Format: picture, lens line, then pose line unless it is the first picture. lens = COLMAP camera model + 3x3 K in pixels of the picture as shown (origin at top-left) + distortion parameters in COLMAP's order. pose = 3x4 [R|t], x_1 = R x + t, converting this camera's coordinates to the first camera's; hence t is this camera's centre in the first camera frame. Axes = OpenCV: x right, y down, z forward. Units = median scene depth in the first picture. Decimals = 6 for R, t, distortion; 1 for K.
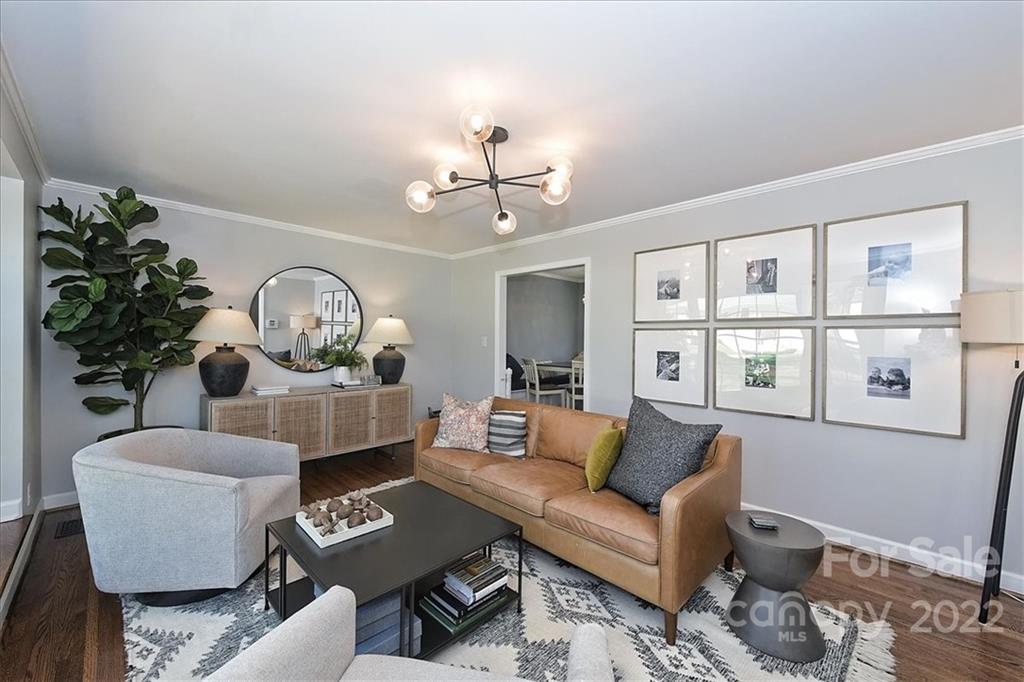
lens RADIAL K [[408.6, 0, 514.8], [0, 408.6, 340.8], [0, 0, 1]] dist [-0.000886, -0.000112]
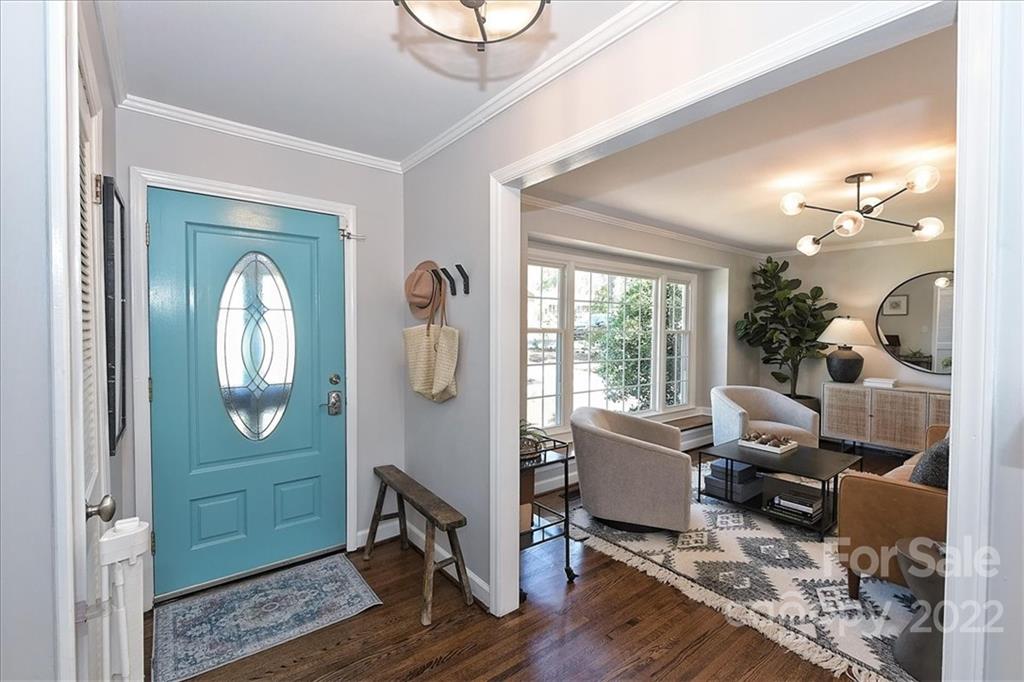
lens RADIAL K [[456.2, 0, 512.2], [0, 456.2, 338.2], [0, 0, 1]] dist [-0.001958, -0.000420]
pose [[-0.116418, 0.005486, -0.993185, 0.898680], [-0.016252, 0.999840, 0.007427, -0.005593], [0.993067, 0.017006, -0.116310, 0.075587]]
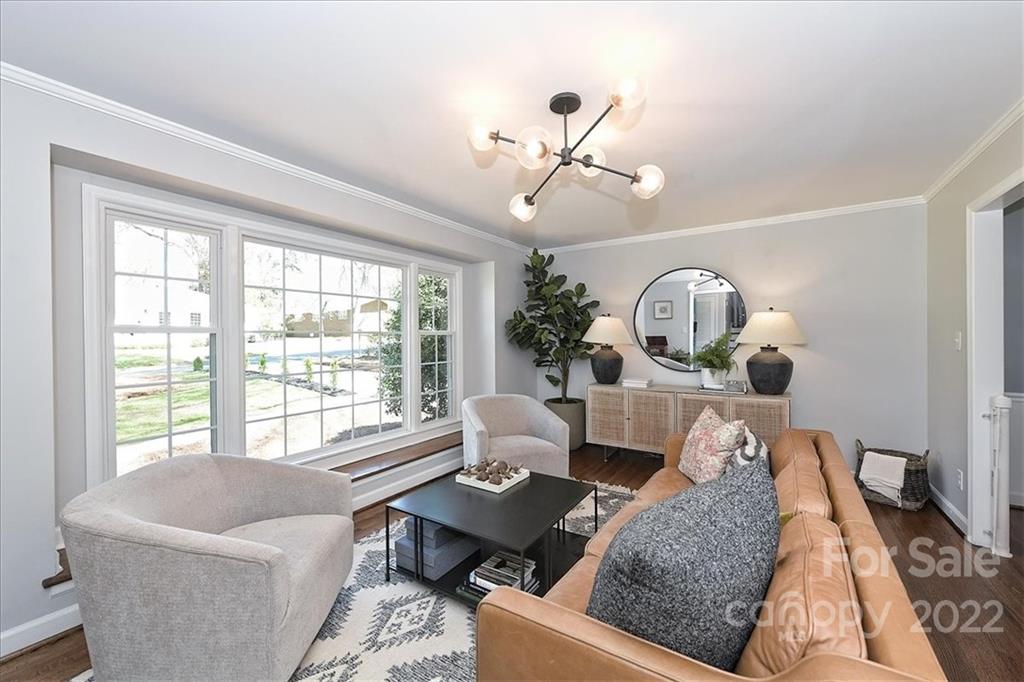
lens RADIAL K [[408.6, 0, 514.8], [0, 408.6, 340.8], [0, 0, 1]] dist [-0.000886, -0.000112]
pose [[0.203128, -0.004540, -0.979142, 0.484807], [0.001852, 0.999989, -0.004252, 0.003627], [0.979150, -0.000950, 0.203134, 0.440344]]
